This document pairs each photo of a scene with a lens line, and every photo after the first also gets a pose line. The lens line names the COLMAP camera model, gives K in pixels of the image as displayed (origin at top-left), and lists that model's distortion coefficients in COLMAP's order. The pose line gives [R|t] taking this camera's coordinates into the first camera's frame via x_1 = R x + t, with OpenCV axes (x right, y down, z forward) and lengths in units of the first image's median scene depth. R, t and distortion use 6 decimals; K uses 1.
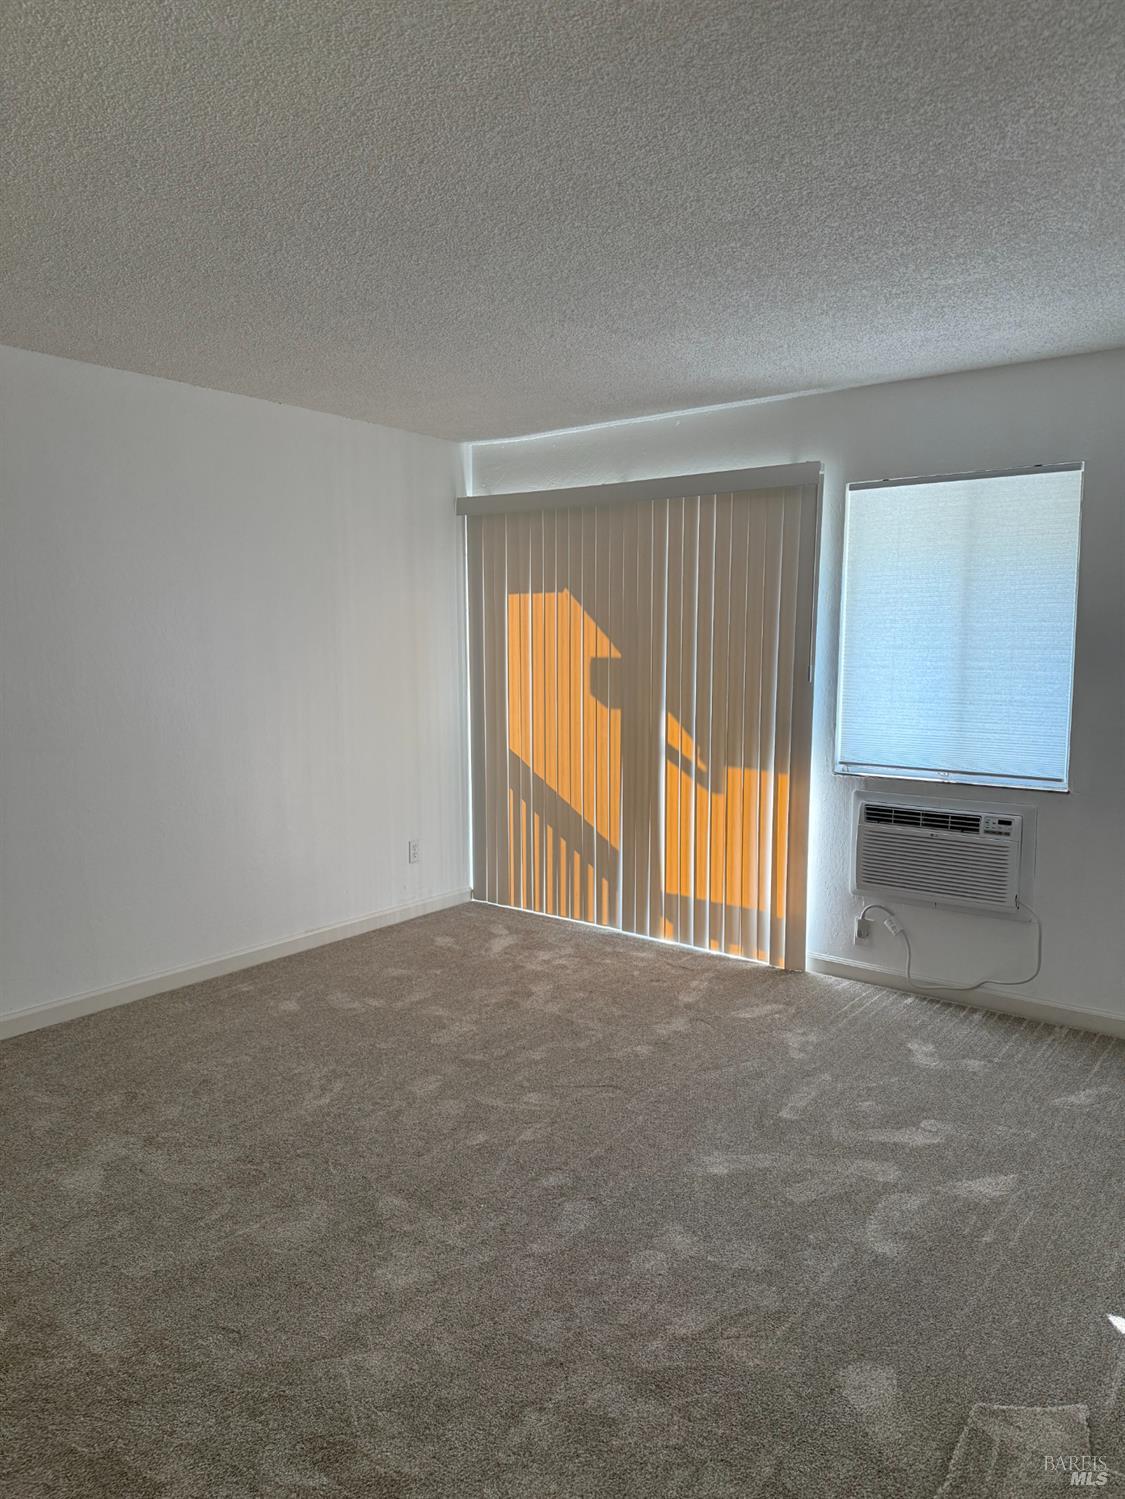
lens RADIAL K [[1060.6, 0, 557.1], [0, 1060.6, 752.3], [0, 0, 1]] dist [0.072325, -0.100024]
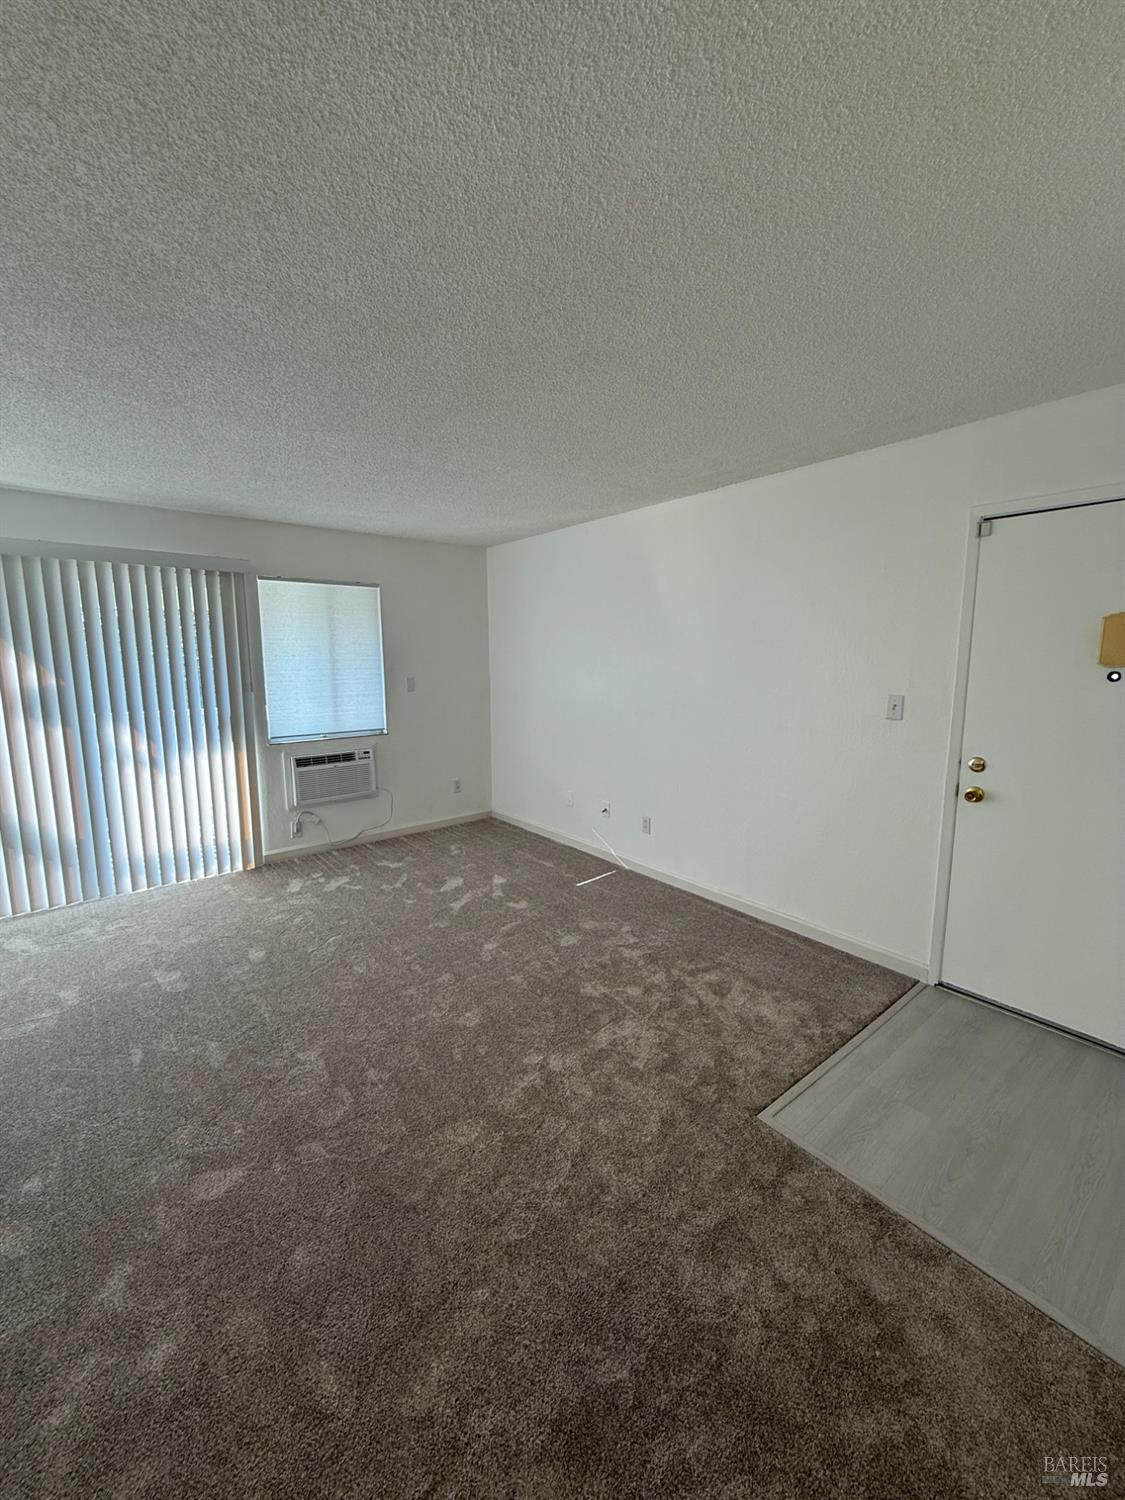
lens RADIAL K [[597.3, 0, 563.0], [0, 597.3, 744.7], [0, 0, 1]] dist [-0.001751, 0.000509]
pose [[0.219681, -0.140028, 0.965470, -0.607945], [0.120951, 0.985919, 0.115473, -0.036943], [-0.968045, 0.091408, 0.233524, 0.346370]]
